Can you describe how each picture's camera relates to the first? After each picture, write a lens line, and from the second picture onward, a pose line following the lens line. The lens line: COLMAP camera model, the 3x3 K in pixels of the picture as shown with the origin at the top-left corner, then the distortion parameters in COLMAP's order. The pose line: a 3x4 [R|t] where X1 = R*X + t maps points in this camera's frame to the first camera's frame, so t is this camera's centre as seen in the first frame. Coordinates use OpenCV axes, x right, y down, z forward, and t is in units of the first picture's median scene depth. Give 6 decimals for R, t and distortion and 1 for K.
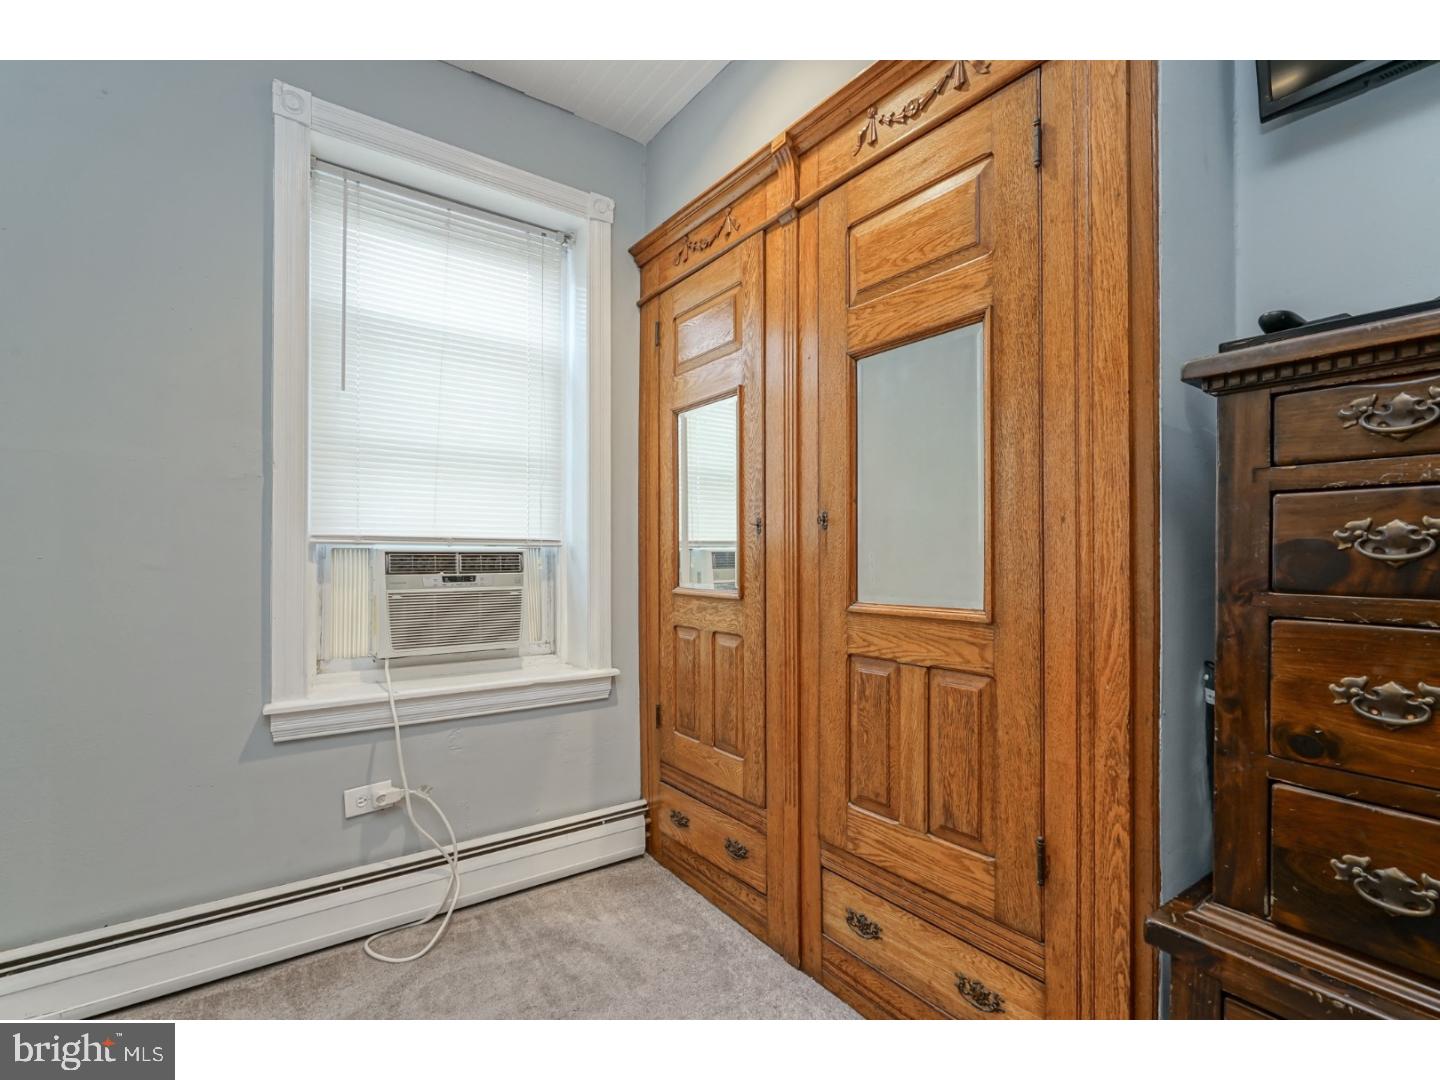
lens RADIAL K [[663.7, 0, 716.0], [0, 663.7, 547.6], [0, 0, 1]] dist [-0.012064, 0.004359]
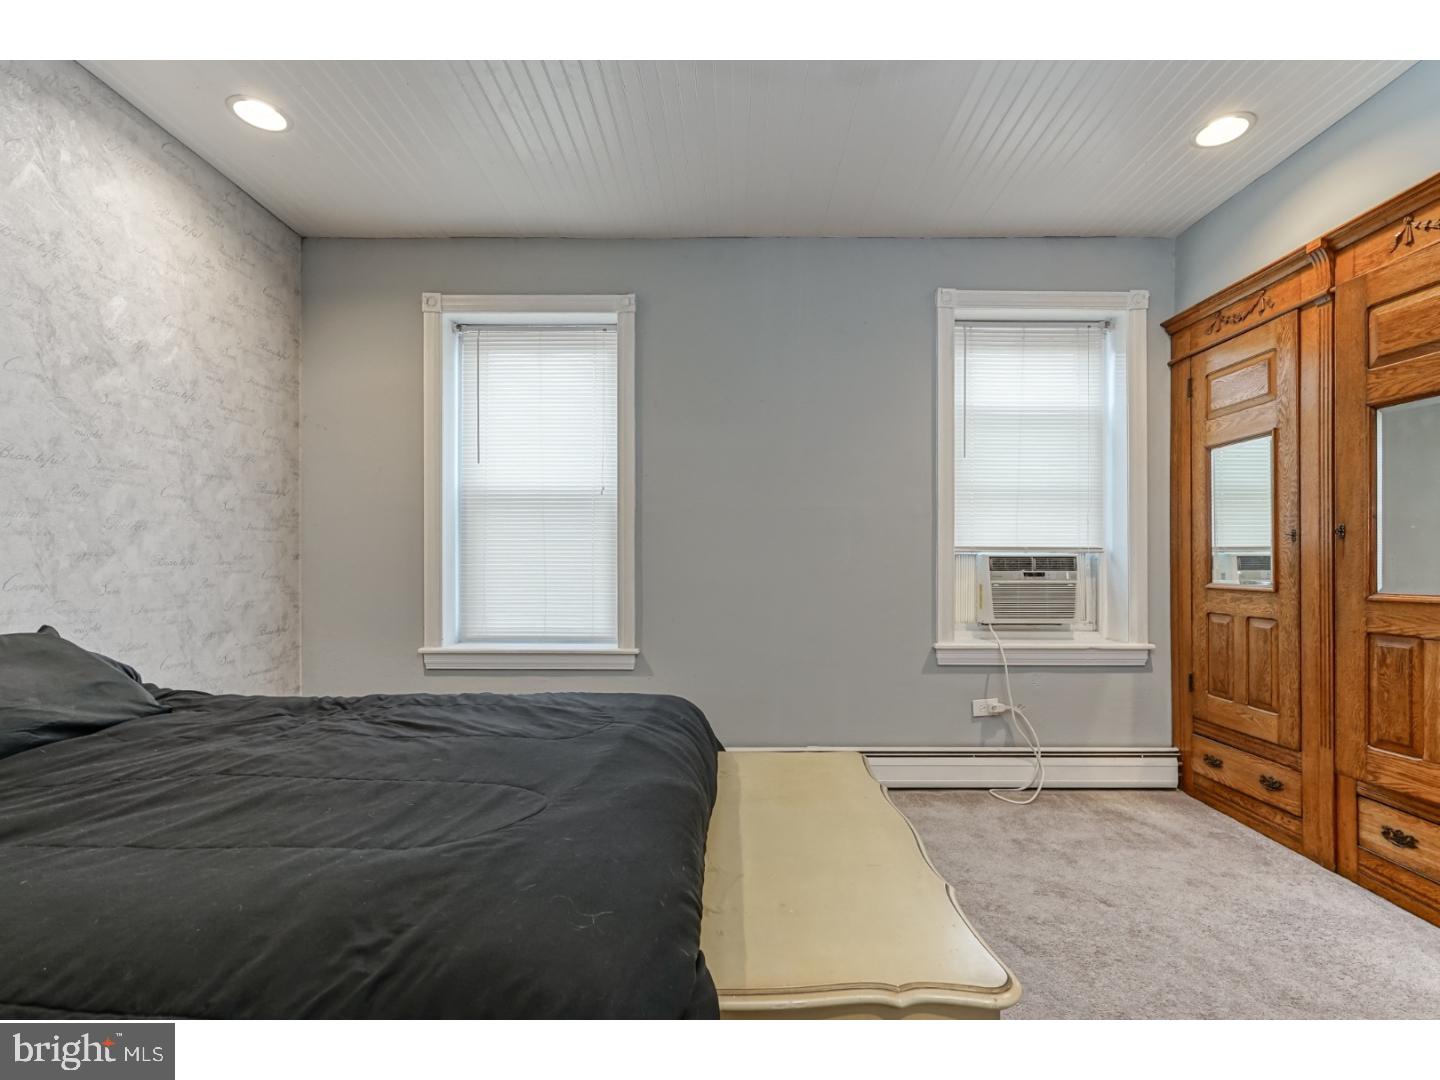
lens RADIAL K [[663.7, 0, 739.2], [0, 663.7, 558.9], [0, 0, 1]] dist [-0.012064, 0.004359]
pose [[0.819349, -0.001189, -0.573294, -0.083792], [0.005813, 0.999964, 0.006234, -0.001313], [0.573266, -0.008440, 0.819326, -0.674391]]
